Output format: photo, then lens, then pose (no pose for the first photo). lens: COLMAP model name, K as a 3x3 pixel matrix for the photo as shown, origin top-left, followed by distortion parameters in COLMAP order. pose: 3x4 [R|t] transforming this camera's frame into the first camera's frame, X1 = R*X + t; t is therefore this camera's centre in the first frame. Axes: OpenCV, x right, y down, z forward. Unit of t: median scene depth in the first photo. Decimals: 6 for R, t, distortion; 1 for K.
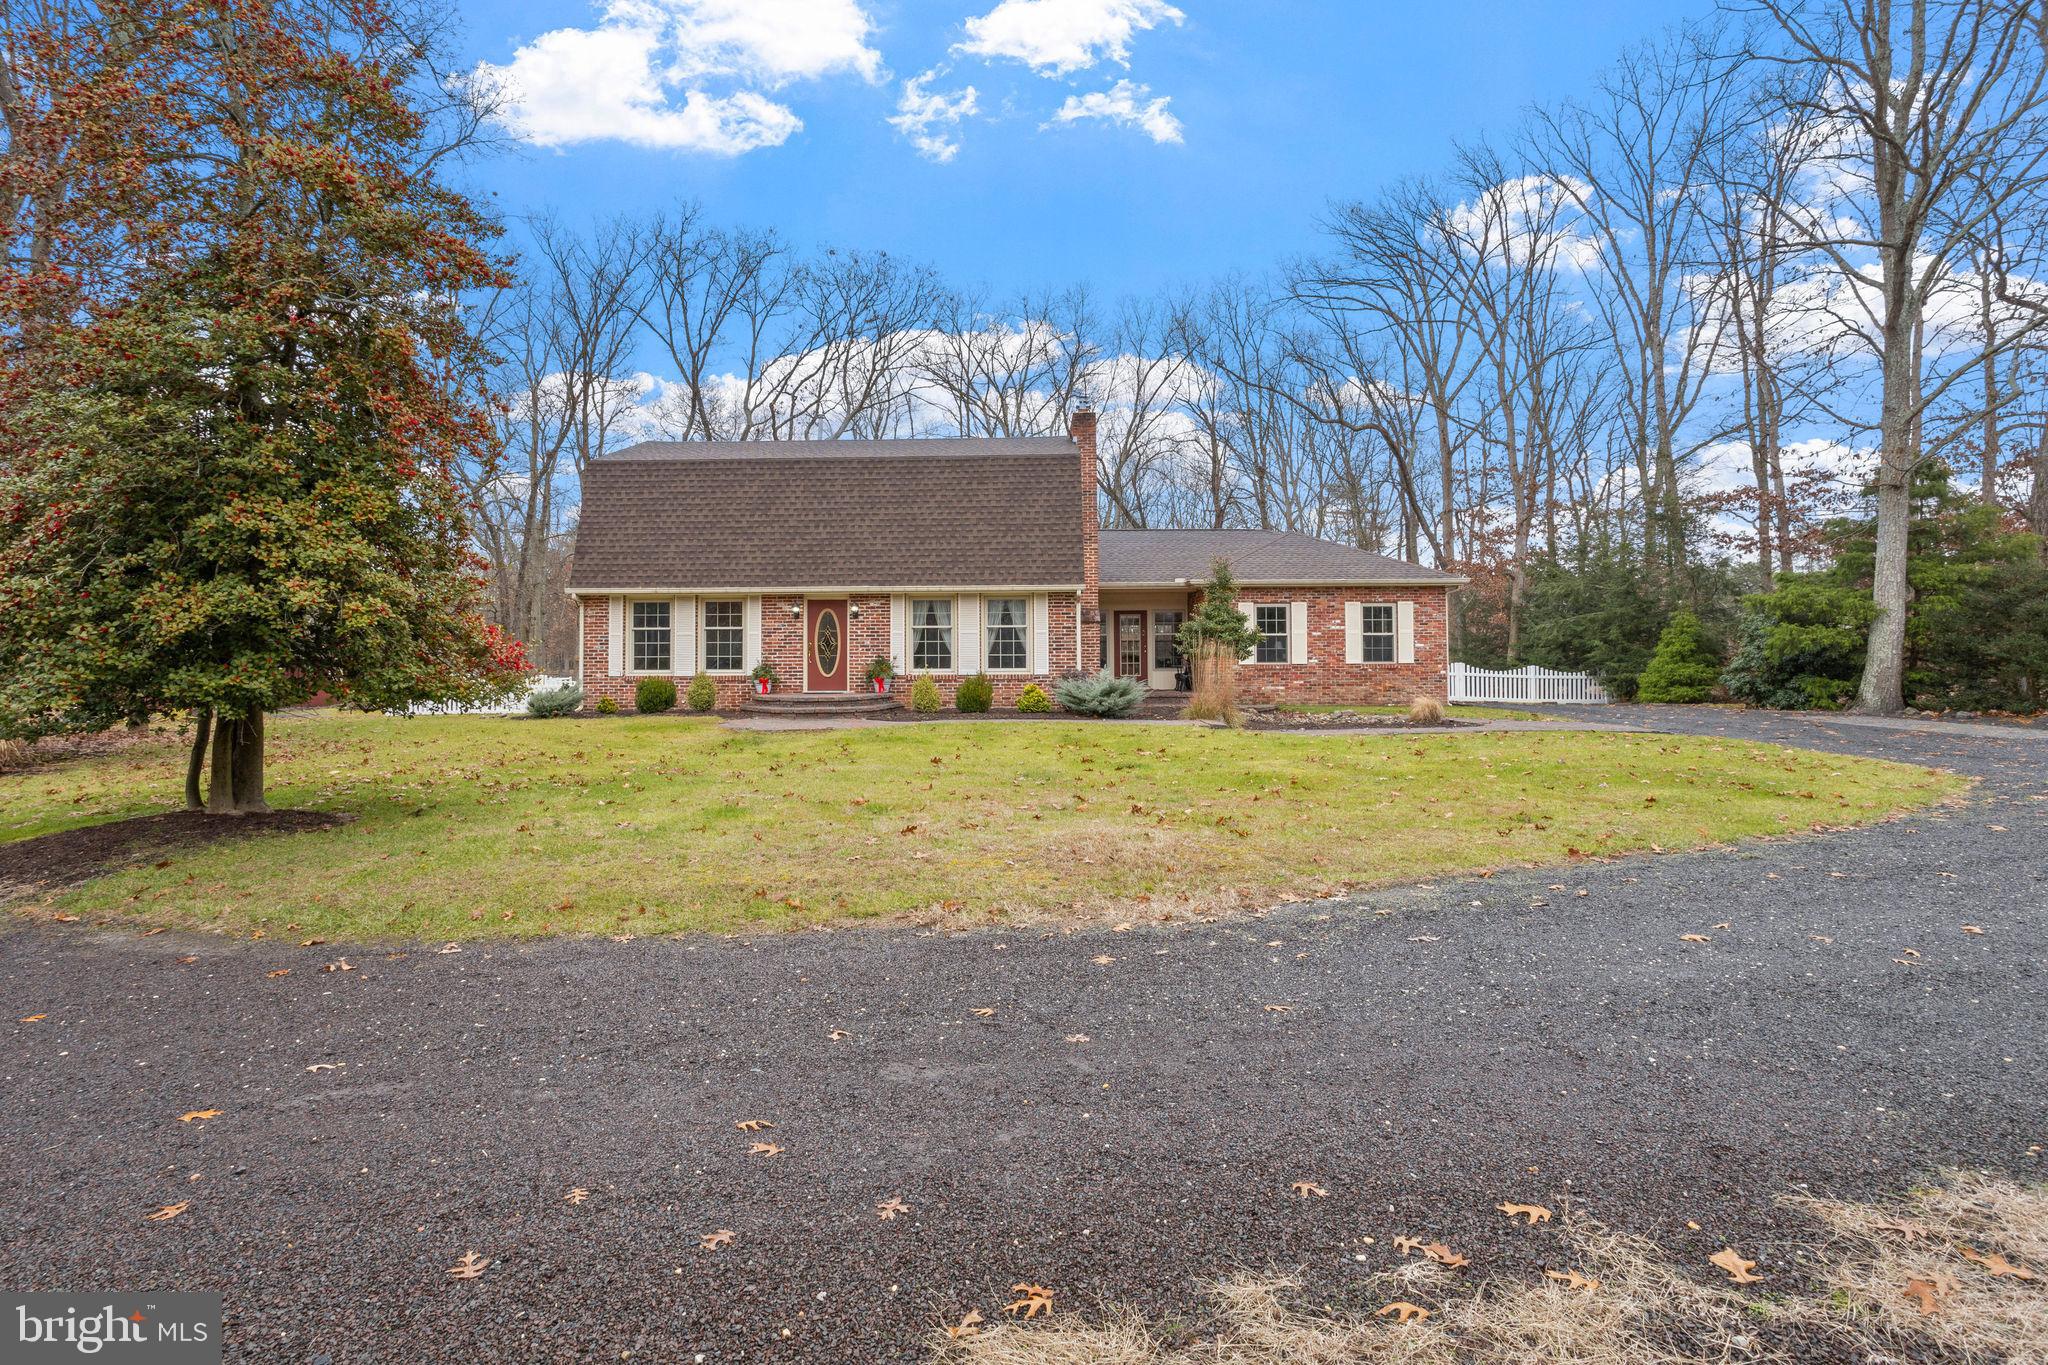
lens RADIAL K [[957.7, 0, 1030.4], [0, 957.7, 671.5], [0, 0, 1]] dist [-0.018951, 0.001807]
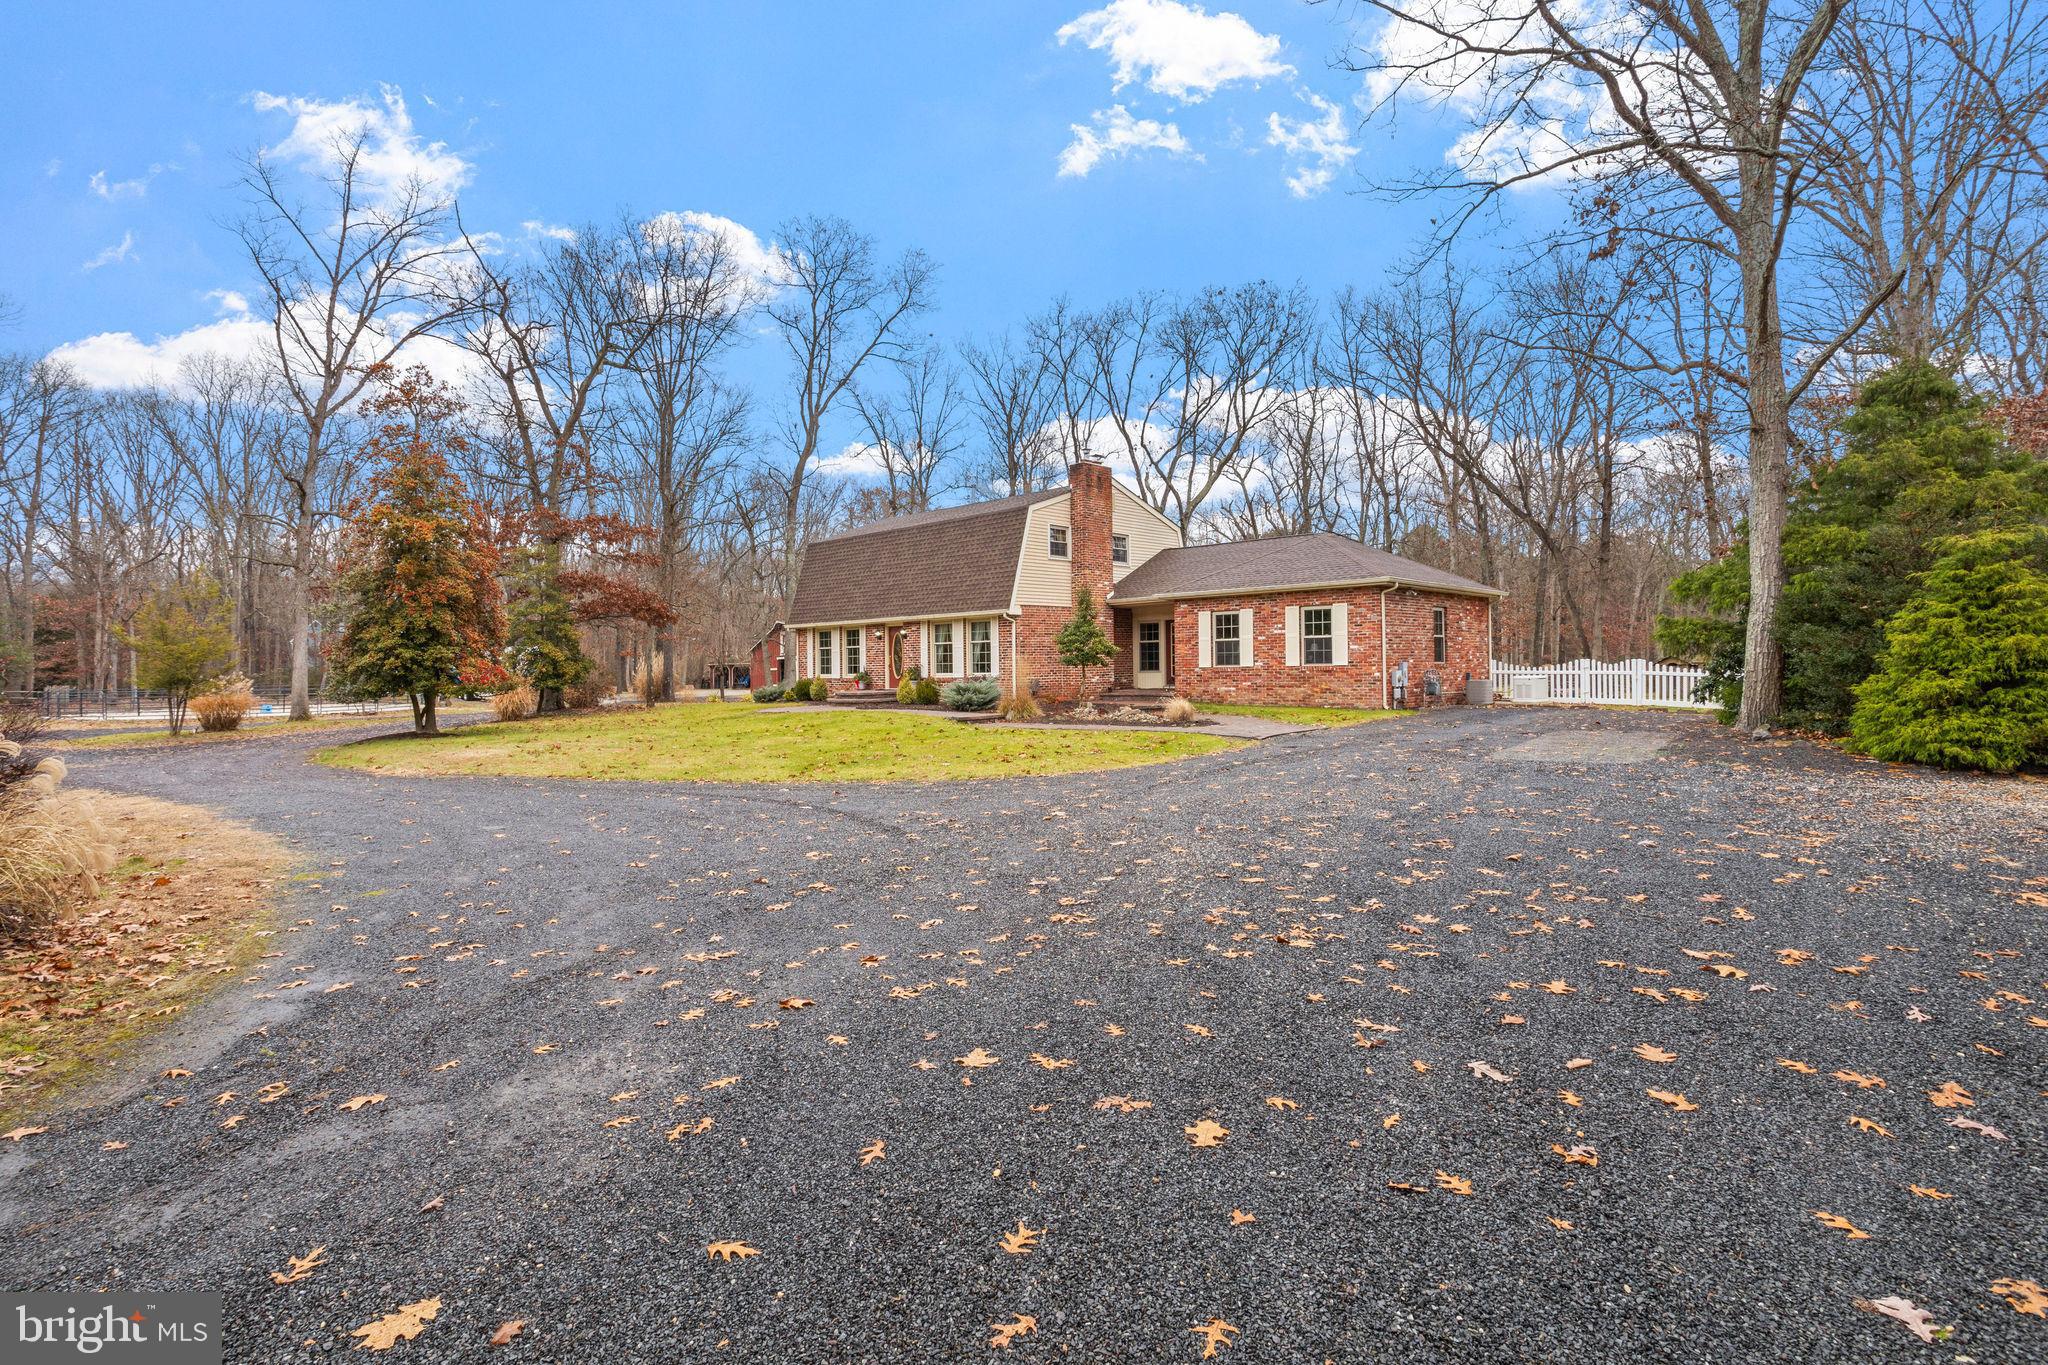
lens RADIAL K [[957.7, 0, 1035.6], [0, 957.7, 680.3], [0, 0, 1]] dist [-0.018951, 0.001807]
pose [[0.734858, 0.004218, -0.678208, 0.950227], [0.008372, 0.999848, 0.015290, -0.012587], [0.678170, -0.016914, 0.734711, 0.058818]]
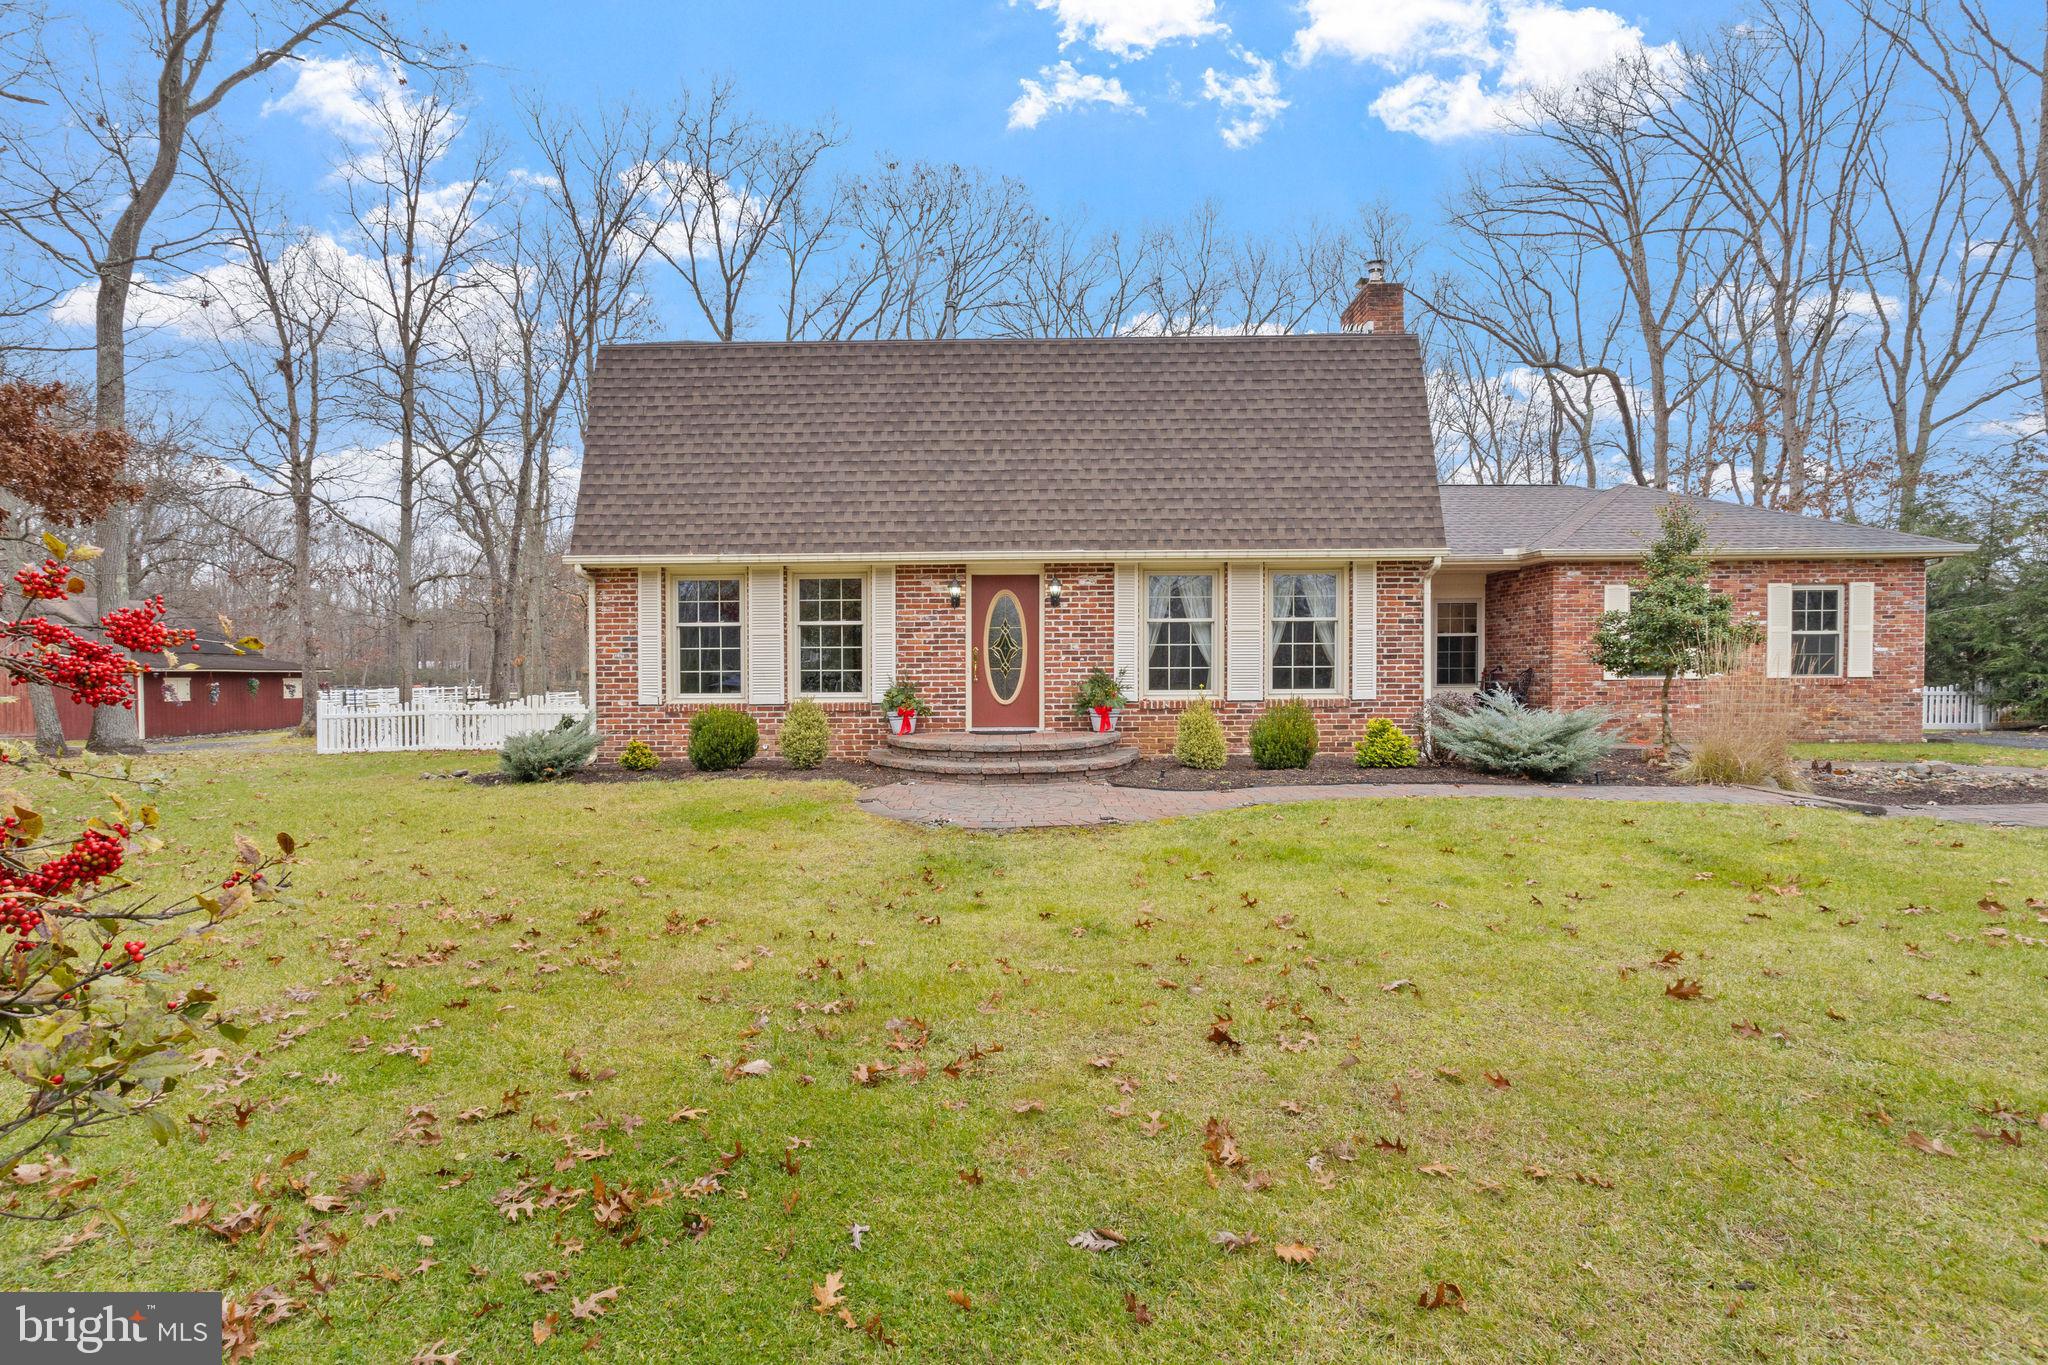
lens RADIAL K [[957.7, 0, 1036.7], [0, 957.7, 697.6], [0, 0, 1]] dist [-0.018951, 0.001807]
pose [[0.999996, -0.002622, 0.000661, -0.193220], [0.002608, 0.999769, 0.021324, -0.011414], [-0.000717, -0.021323, 0.999772, 0.403062]]
